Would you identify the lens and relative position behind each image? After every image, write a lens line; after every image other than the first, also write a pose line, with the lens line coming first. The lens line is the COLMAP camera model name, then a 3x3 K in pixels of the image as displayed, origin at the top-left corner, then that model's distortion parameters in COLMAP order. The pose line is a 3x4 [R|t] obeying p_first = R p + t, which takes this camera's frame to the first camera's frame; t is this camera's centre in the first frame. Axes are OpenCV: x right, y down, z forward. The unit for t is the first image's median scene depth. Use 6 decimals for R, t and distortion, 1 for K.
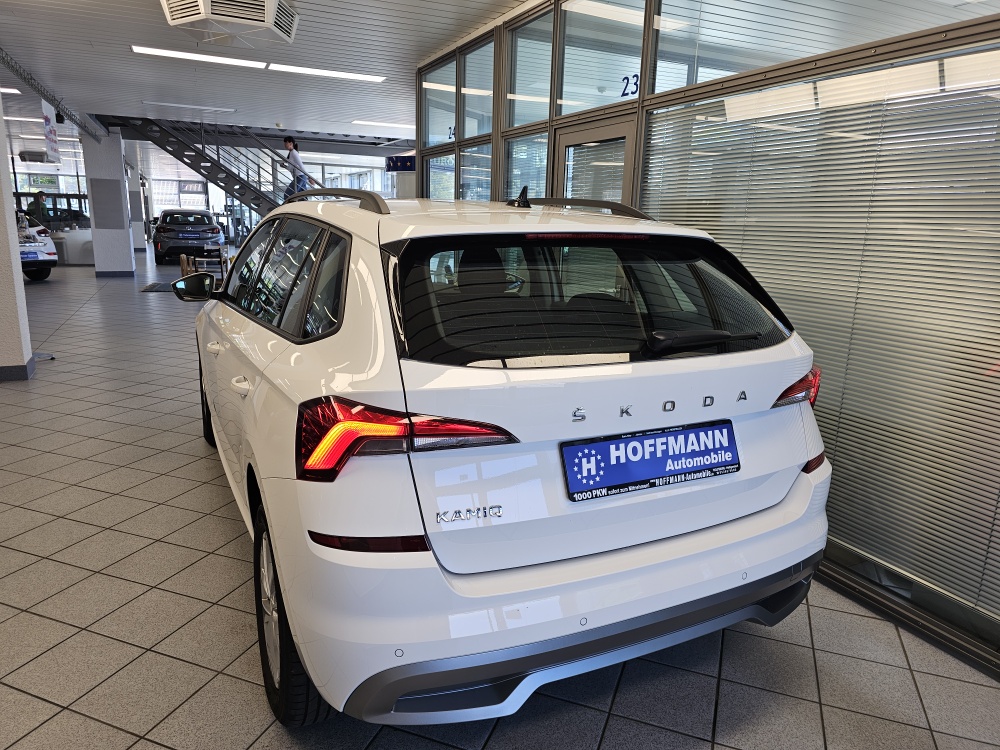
lens RADIAL K [[678.1, 0, 503.6], [0, 678.1, 372.7], [0, 0, 1]] dist [0.048554, -0.045817]
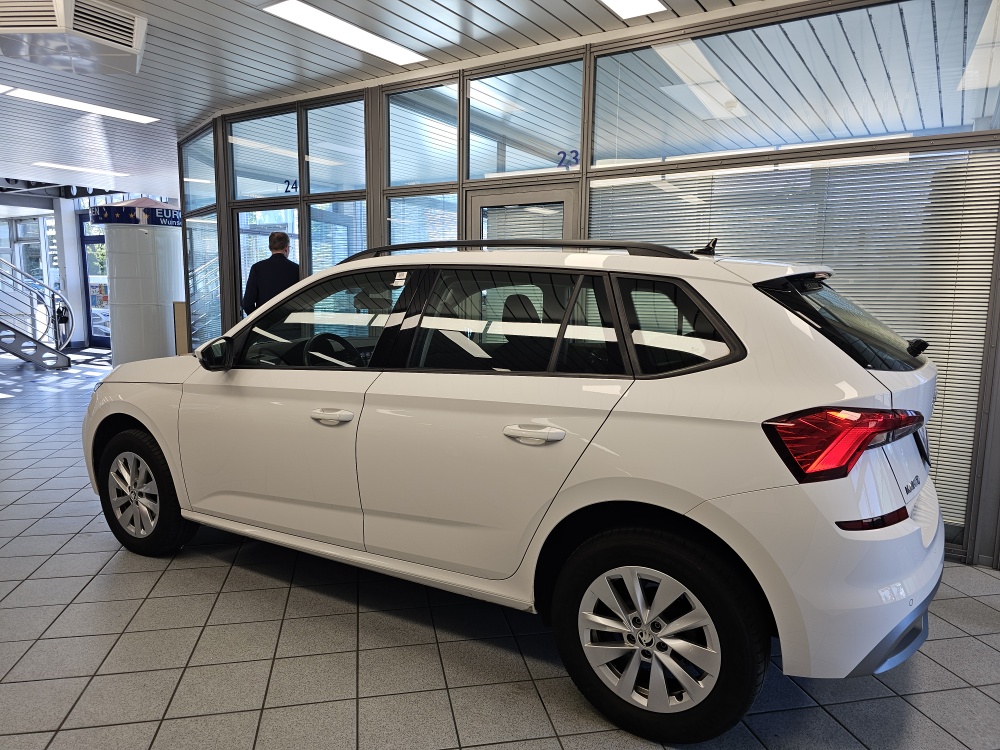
lens RADIAL K [[678.1, 0, 493.8], [0, 678.1, 381.4], [0, 0, 1]] dist [0.048554, -0.045817]
pose [[0.850030, -0.086817, 0.519531, -0.631094], [0.126140, 0.991175, -0.040752, -0.015260], [-0.511408, 0.100174, 0.853479, 0.126610]]
